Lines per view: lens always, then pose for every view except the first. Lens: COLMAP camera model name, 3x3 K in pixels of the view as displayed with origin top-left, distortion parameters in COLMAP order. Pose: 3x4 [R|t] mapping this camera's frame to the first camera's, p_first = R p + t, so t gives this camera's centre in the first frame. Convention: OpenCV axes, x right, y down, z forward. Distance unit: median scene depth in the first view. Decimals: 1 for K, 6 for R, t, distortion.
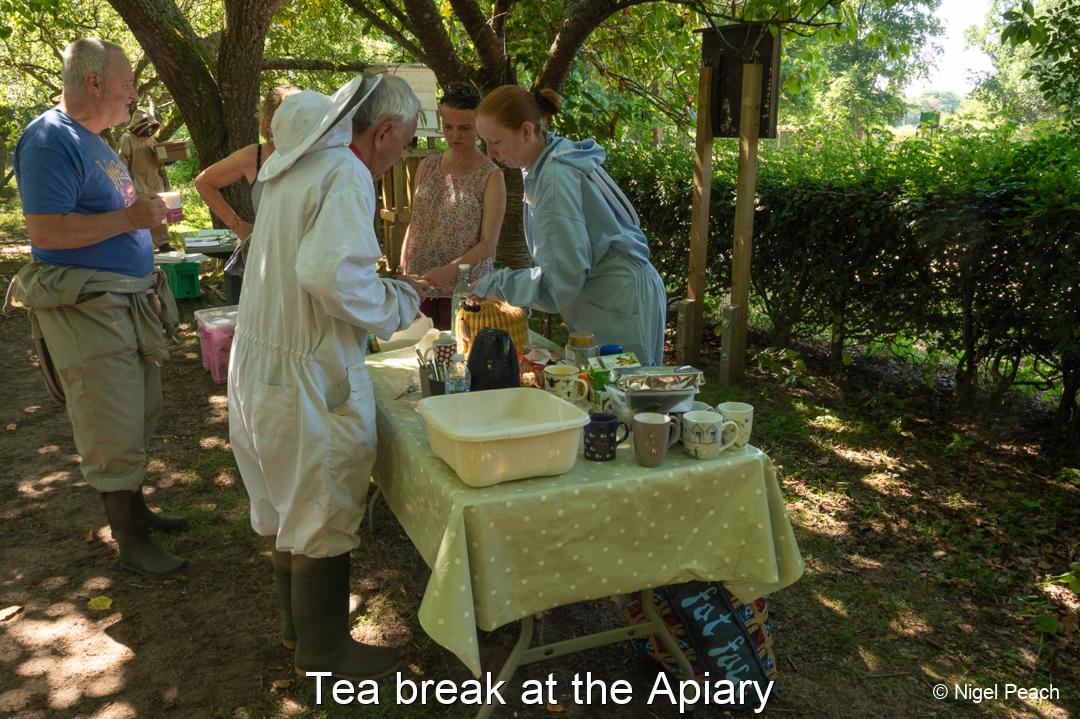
lens RADIAL K [[747.7, 0, 542.1], [0, 747.7, 324.8], [0, 0, 1]] dist [-0.000109, -0.004129]
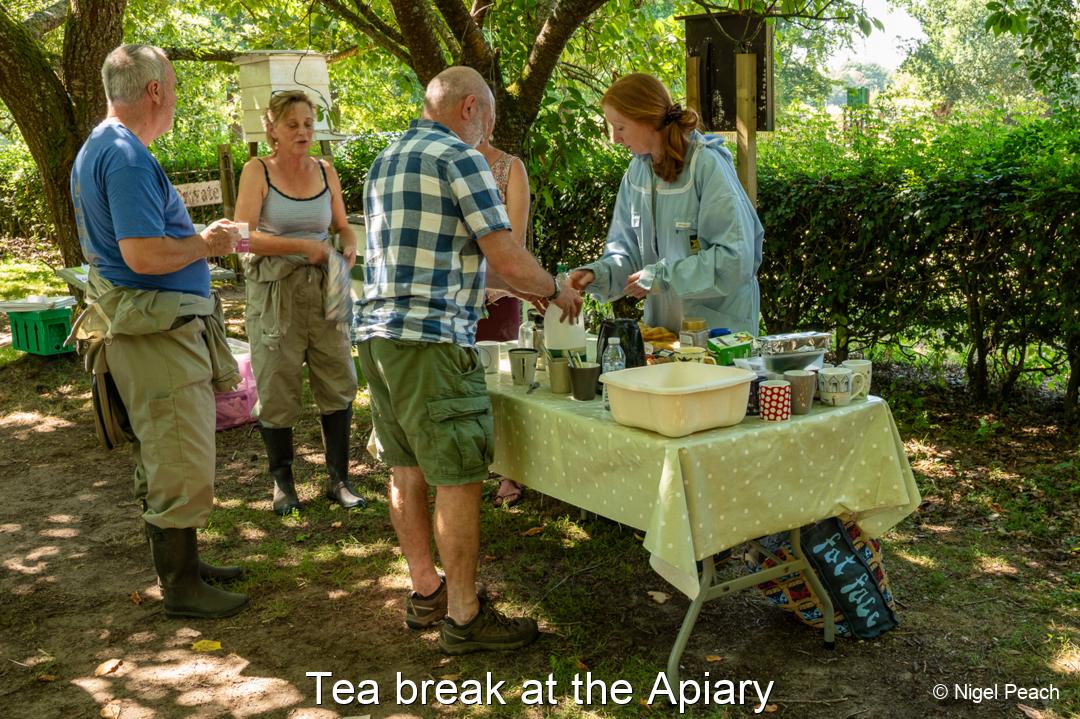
lens RADIAL K [[1090.5, 0, 539.8], [0, 1090.5, 358.5], [0, 0, 1]] dist [-0.002373, 0.000000]
pose [[0.977380, -0.071242, 0.199129, -0.306853], [0.078942, 0.996397, -0.030988, 0.063175], [-0.196204, 0.046007, 0.979483, -0.312685]]
